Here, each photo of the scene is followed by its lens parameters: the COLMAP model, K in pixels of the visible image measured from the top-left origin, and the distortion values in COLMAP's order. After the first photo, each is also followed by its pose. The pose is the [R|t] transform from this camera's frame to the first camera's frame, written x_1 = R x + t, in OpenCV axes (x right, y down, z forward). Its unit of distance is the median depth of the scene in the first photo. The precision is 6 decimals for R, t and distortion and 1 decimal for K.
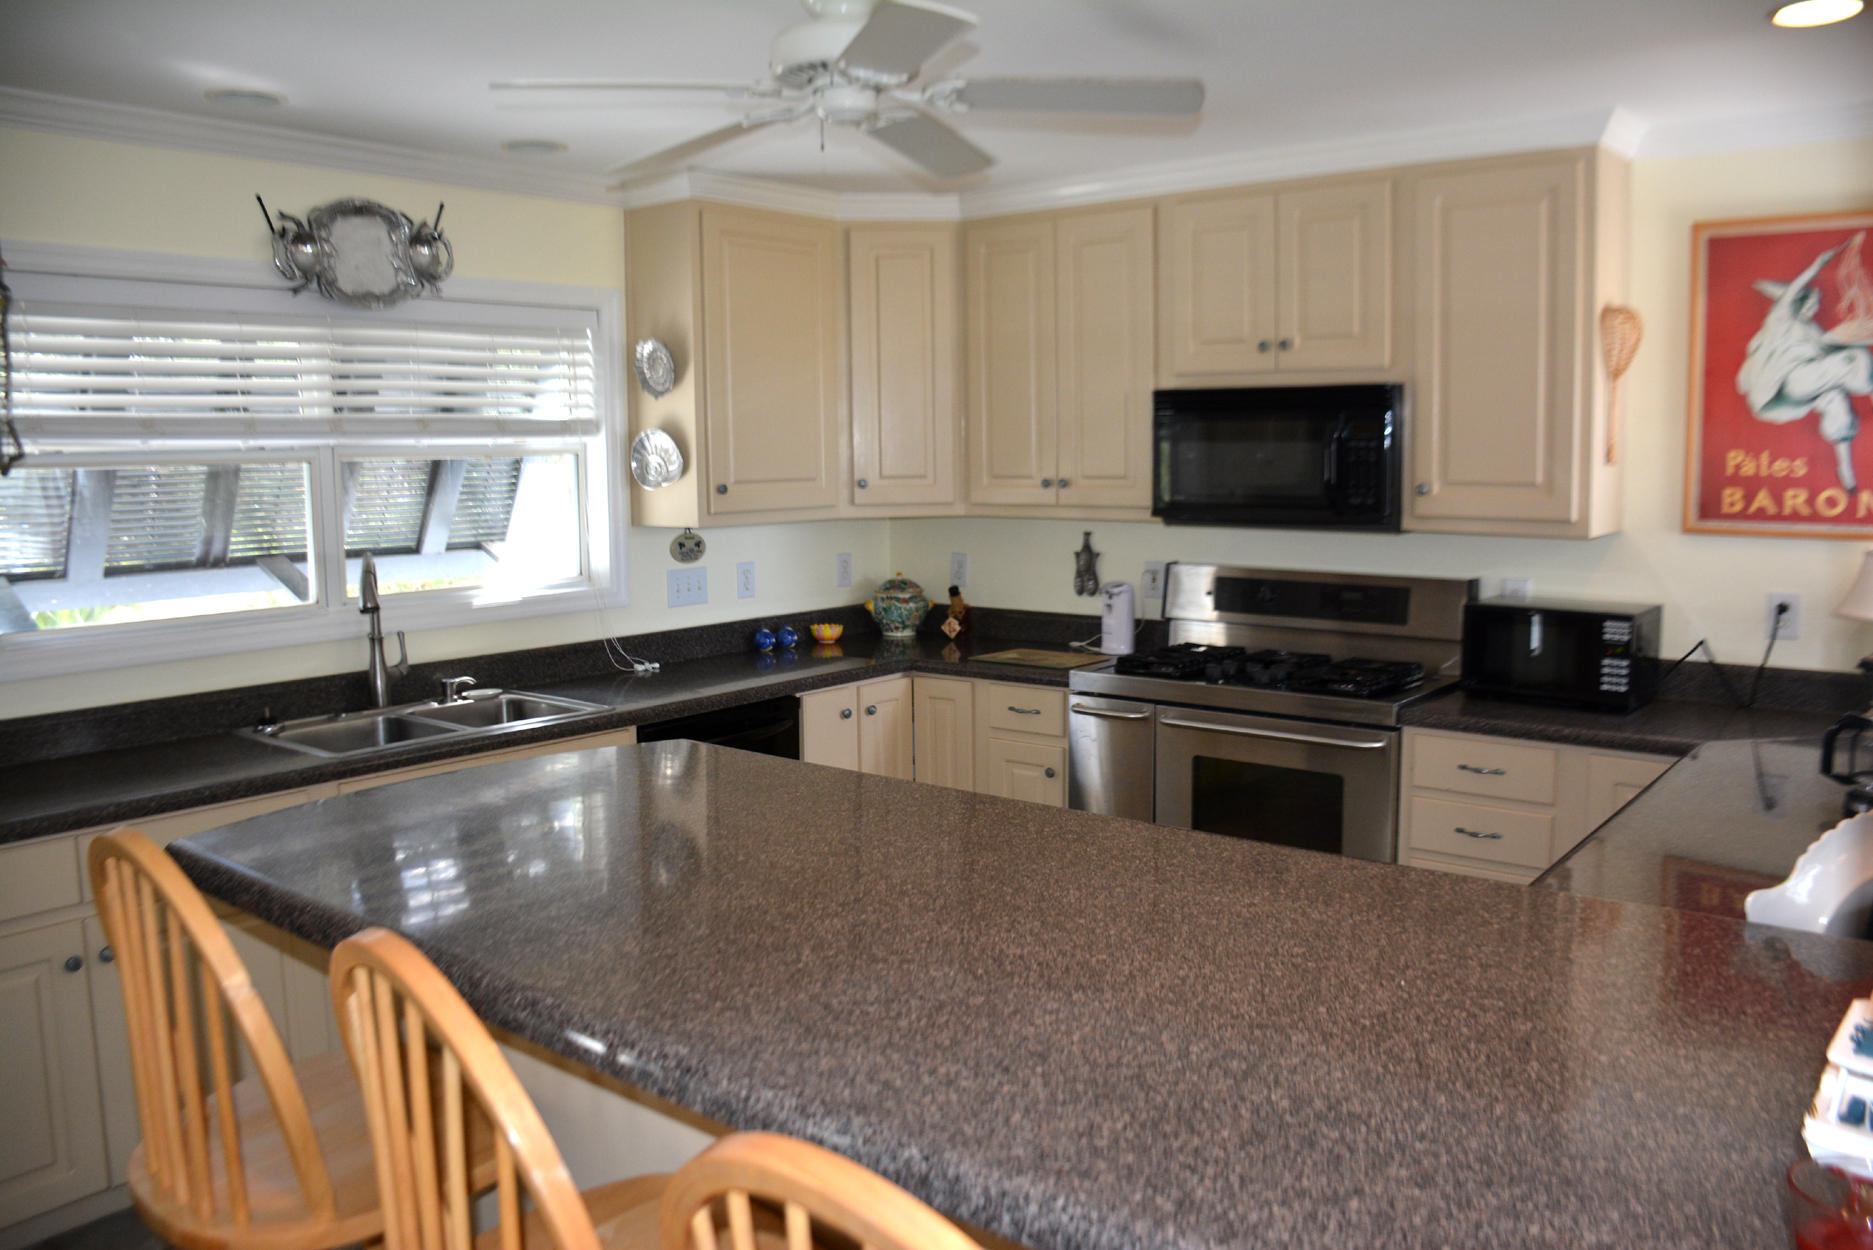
lens RADIAL K [[1459.8, 0, 952.4], [0, 1459.8, 601.9], [0, 0, 1]] dist [-0.149733, 0.103210]
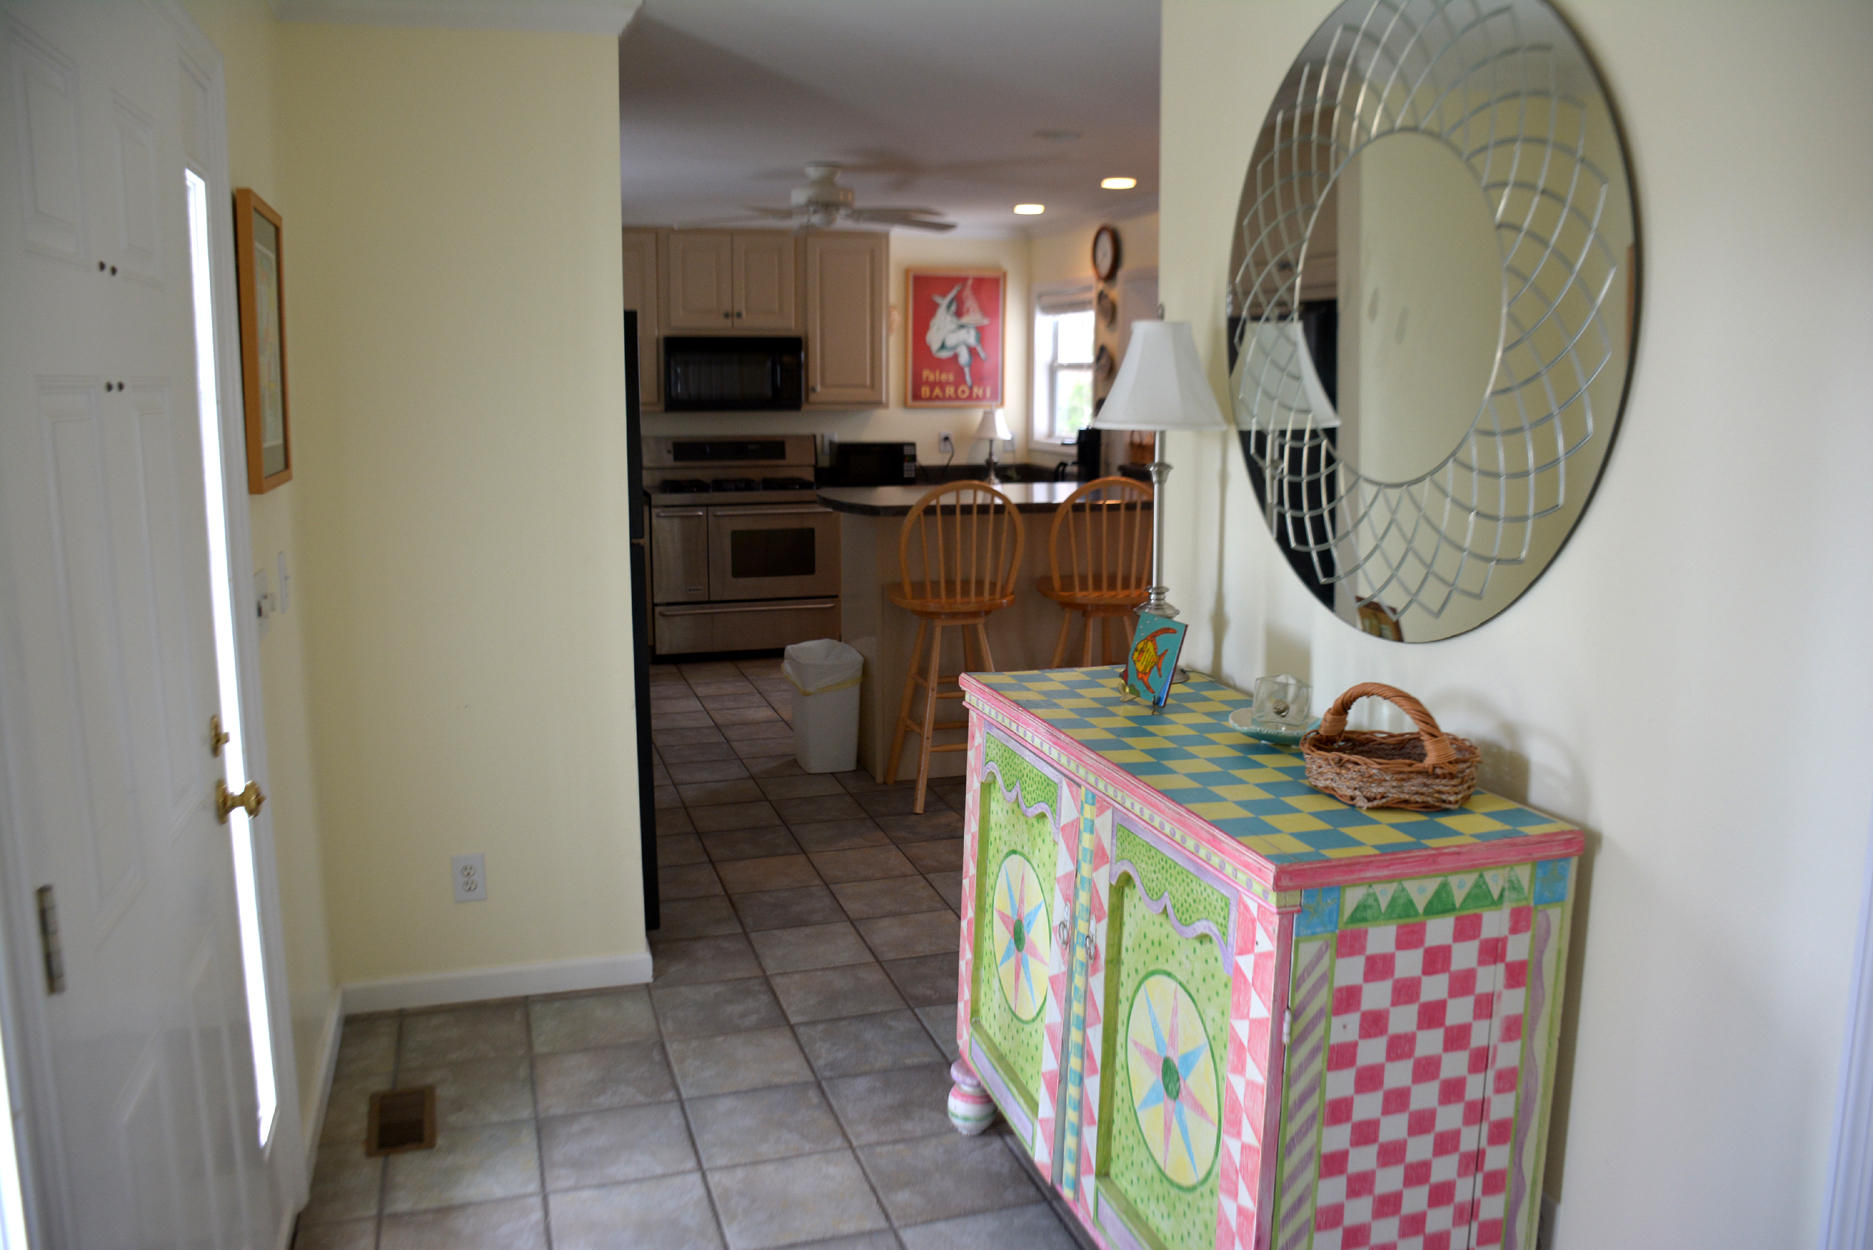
lens RADIAL K [[1459.8, 0, 952.4], [0, 1459.8, 601.9], [0, 0, 1]] dist [-0.149733, 0.103210]
pose [[0.552488, -0.120778, 0.824724, -1.374083], [0.080948, 0.992544, 0.091127, 0.052394], [-0.829581, 0.016413, 0.558145, -0.329847]]
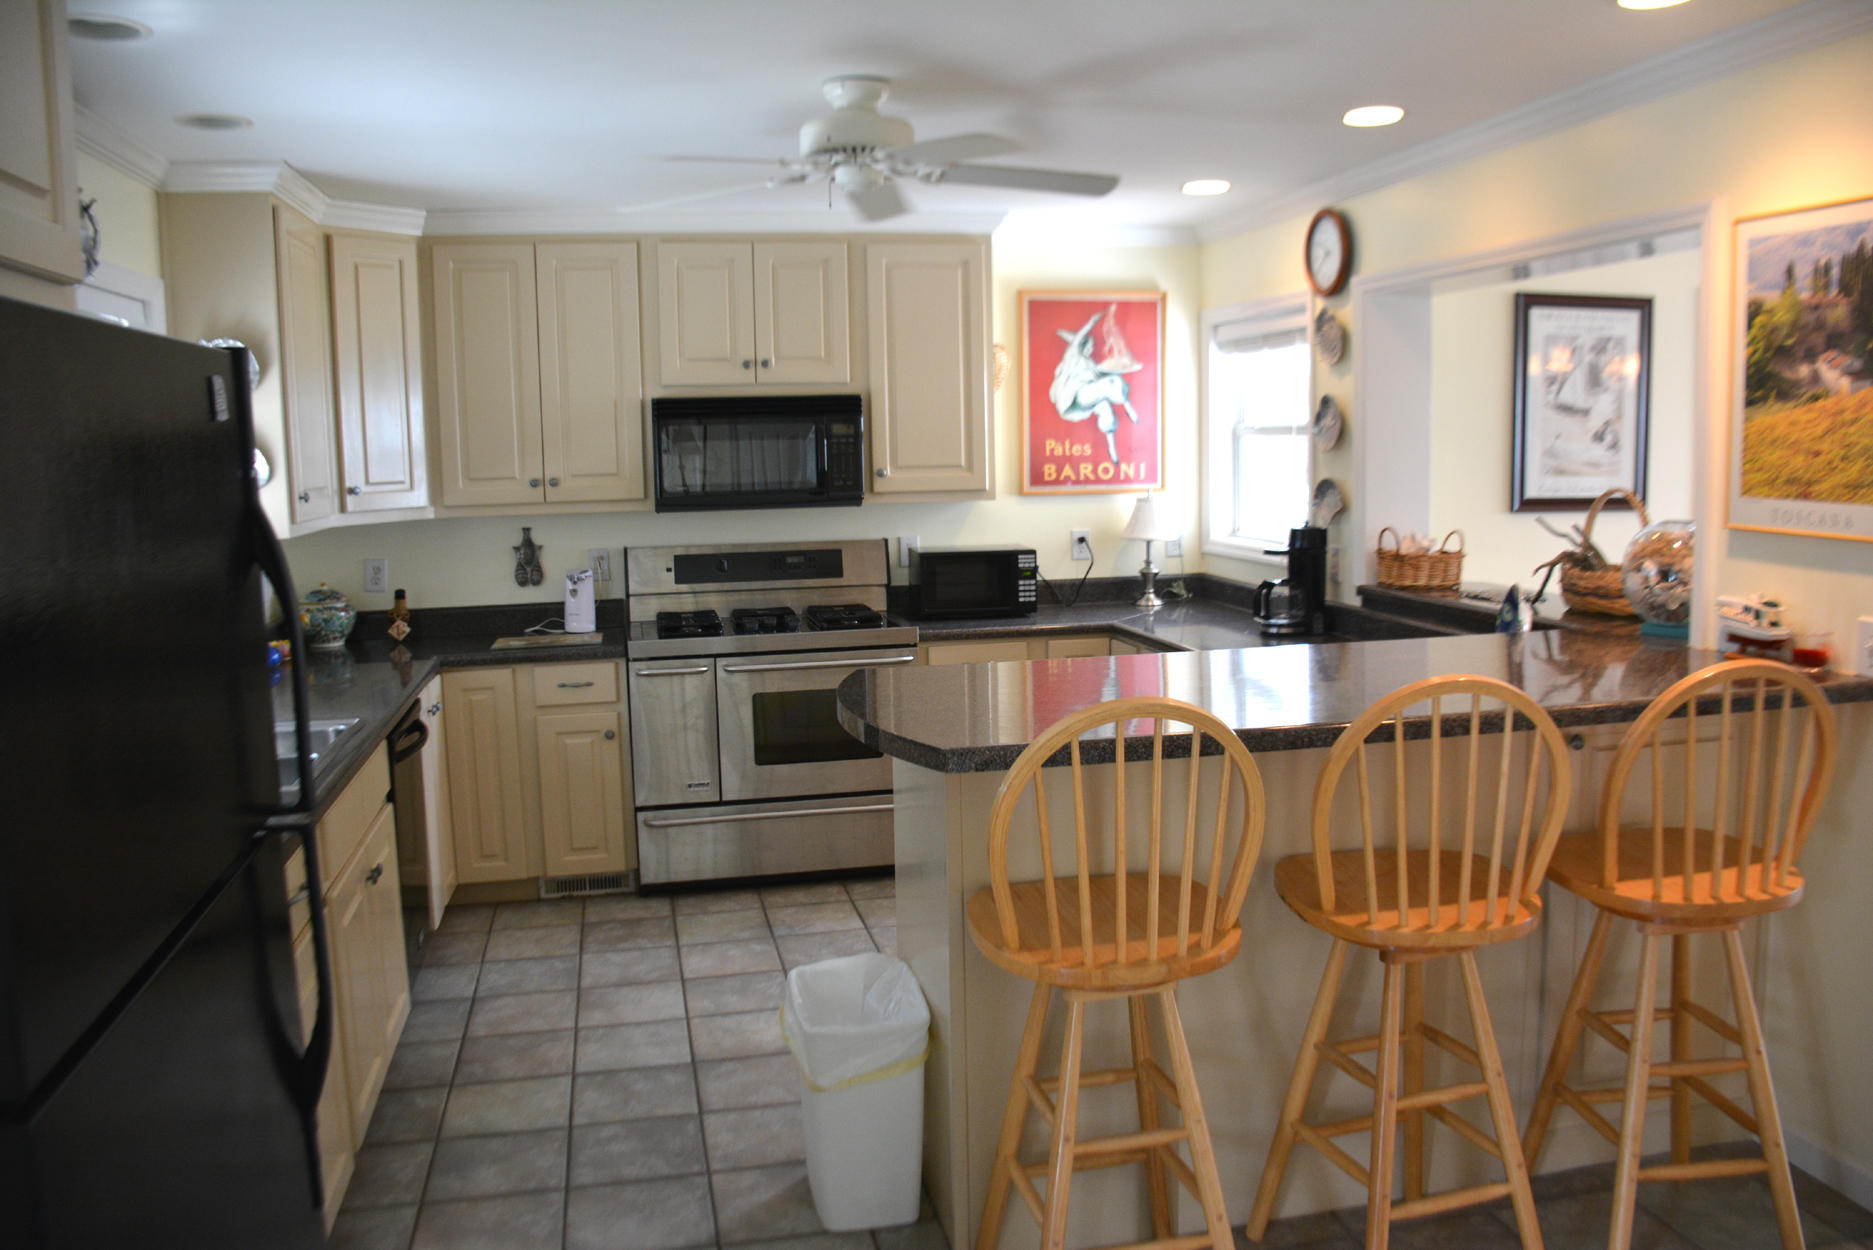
lens RADIAL K [[1459.8, 0, 952.4], [0, 1459.8, 601.9], [0, 0, 1]] dist [-0.149733, 0.103210]
pose [[0.623219, -0.092486, 0.776559, -0.747613], [0.098707, 0.994344, 0.039208, -0.004551], [-0.775793, 0.052217, 0.628823, 0.092773]]
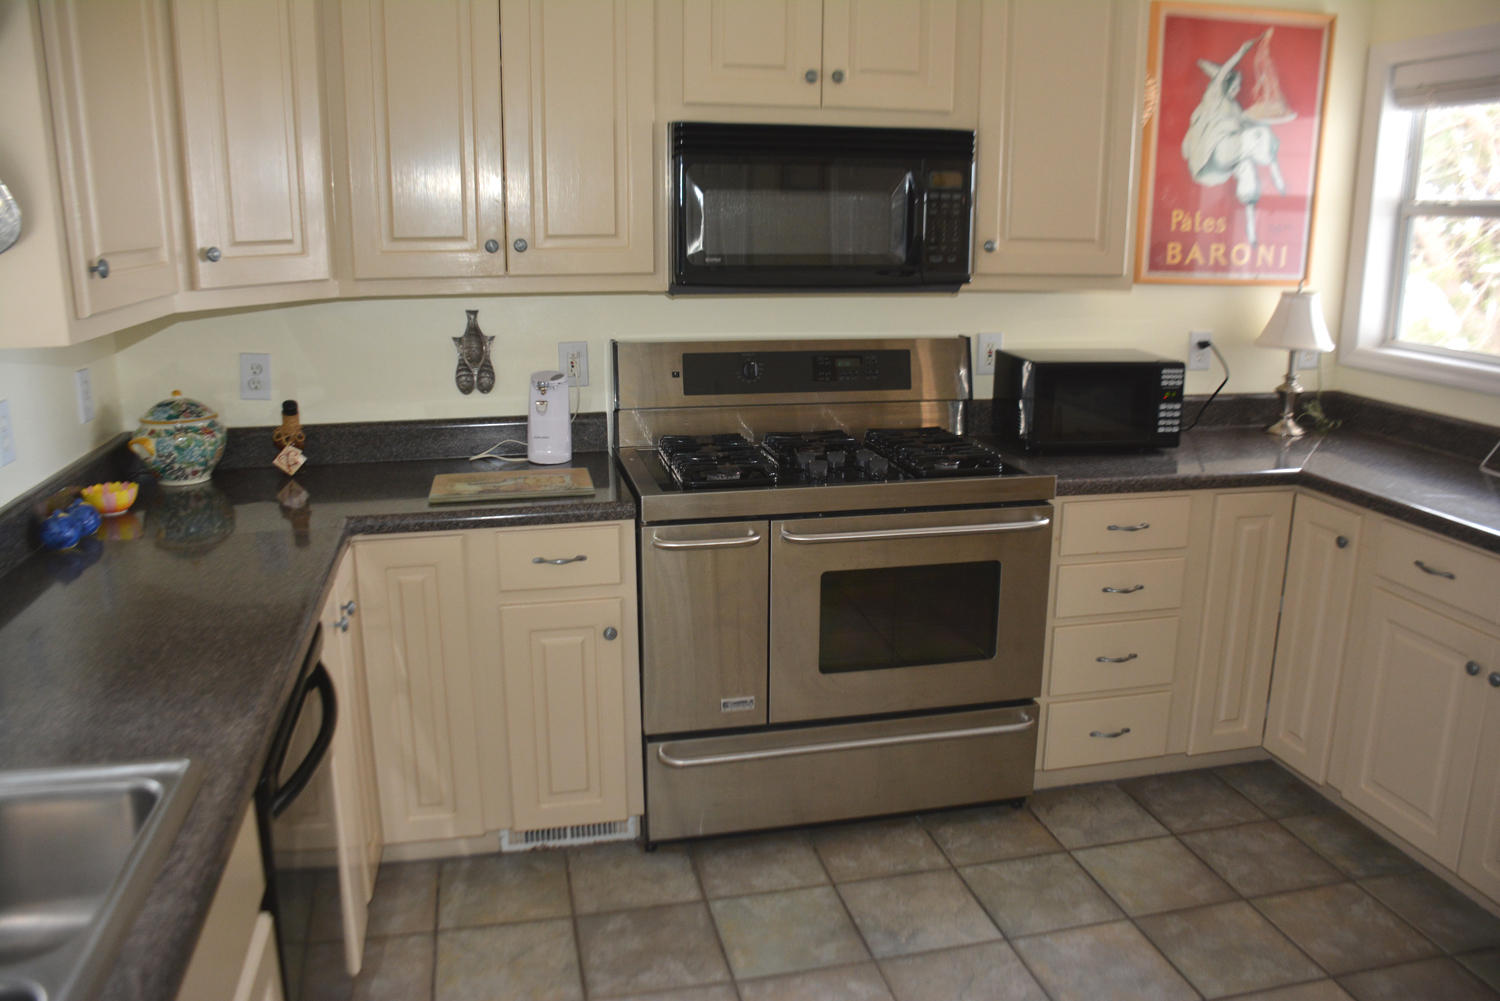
lens RADIAL K [[1169.1, 0, 762.7], [0, 1169.1, 482.0], [0, 0, 1]] dist [-0.149733, 0.103210]
pose [[0.618514, -0.166887, 0.767847, -0.394814], [0.072051, 0.985115, 0.156070, -0.057642], [-0.782464, -0.041207, 0.621331, 0.669630]]
